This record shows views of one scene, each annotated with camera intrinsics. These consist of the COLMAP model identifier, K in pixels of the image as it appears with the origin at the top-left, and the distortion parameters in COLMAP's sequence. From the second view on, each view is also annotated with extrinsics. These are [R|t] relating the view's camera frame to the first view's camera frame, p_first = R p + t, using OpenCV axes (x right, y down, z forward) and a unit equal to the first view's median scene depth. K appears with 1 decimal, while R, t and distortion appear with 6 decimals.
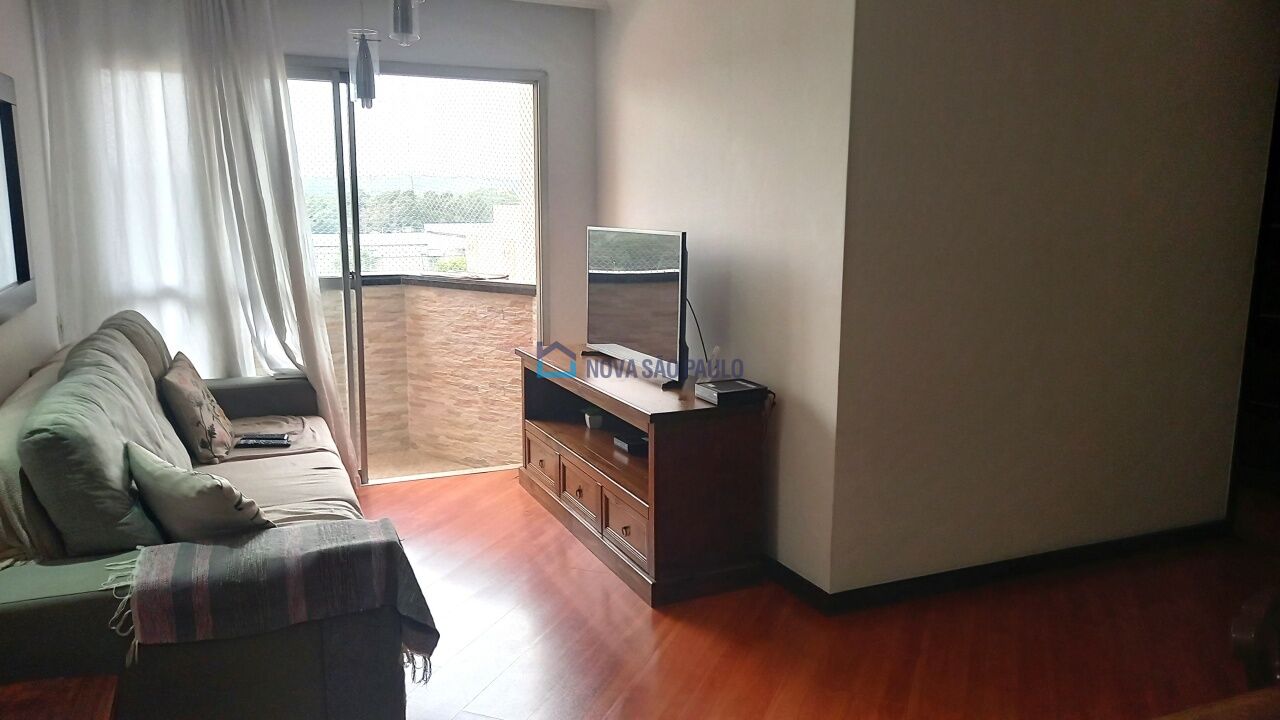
lens RADIAL K [[937.8, 0, 638.9], [0, 937.8, 360.8], [0, 0, 1]] dist [0.030257, -0.041986]
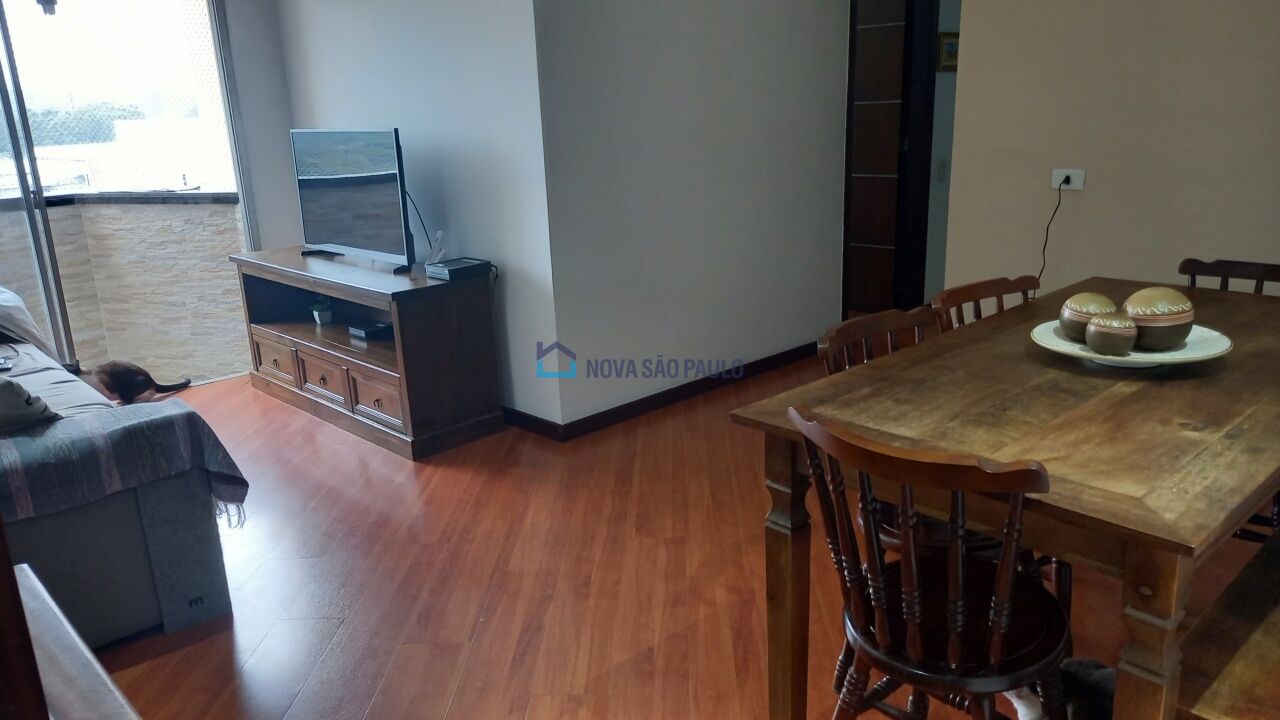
lens RADIAL K [[937.8, 0, 647.8], [0, 937.8, 365.8], [0, 0, 1]] dist [0.030257, -0.041986]
pose [[0.939105, -0.127839, 0.318965, -0.059811], [0.093759, 0.988328, 0.120068, 0.031079], [-0.330592, -0.082850, 0.940130, -0.146142]]
